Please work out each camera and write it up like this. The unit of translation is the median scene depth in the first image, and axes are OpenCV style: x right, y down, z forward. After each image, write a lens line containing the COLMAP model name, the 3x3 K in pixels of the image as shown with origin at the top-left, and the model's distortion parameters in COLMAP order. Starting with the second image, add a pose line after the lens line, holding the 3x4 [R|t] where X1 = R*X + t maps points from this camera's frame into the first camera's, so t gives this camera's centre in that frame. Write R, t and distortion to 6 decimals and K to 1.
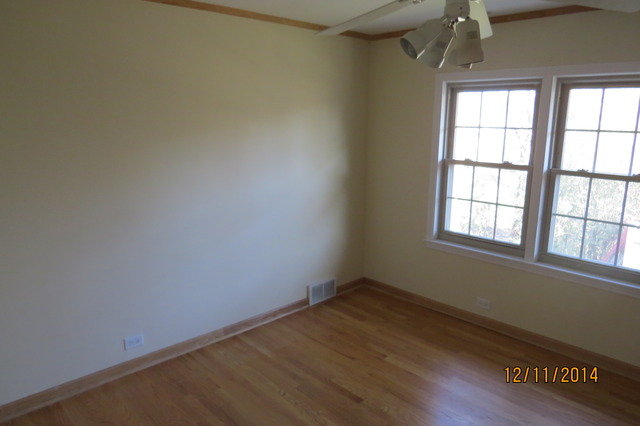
lens RADIAL K [[481.8, 0, 303.9], [0, 481.8, 212.6], [0, 0, 1]] dist [0.005880, 0.003091]
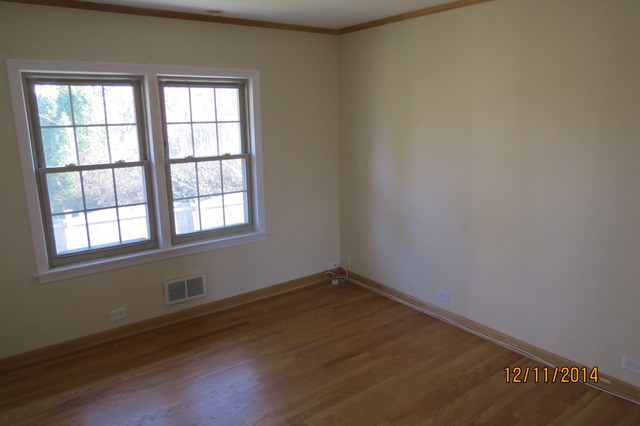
lens RADIAL K [[481.8, 0, 303.9], [0, 481.8, 212.6], [0, 0, 1]] dist [0.005880, 0.003091]
pose [[0.123316, -0.225706, 0.966359, -0.509489], [0.216018, 0.956546, 0.195848, -0.118442], [-0.968571, 0.184600, 0.166714, 0.521275]]
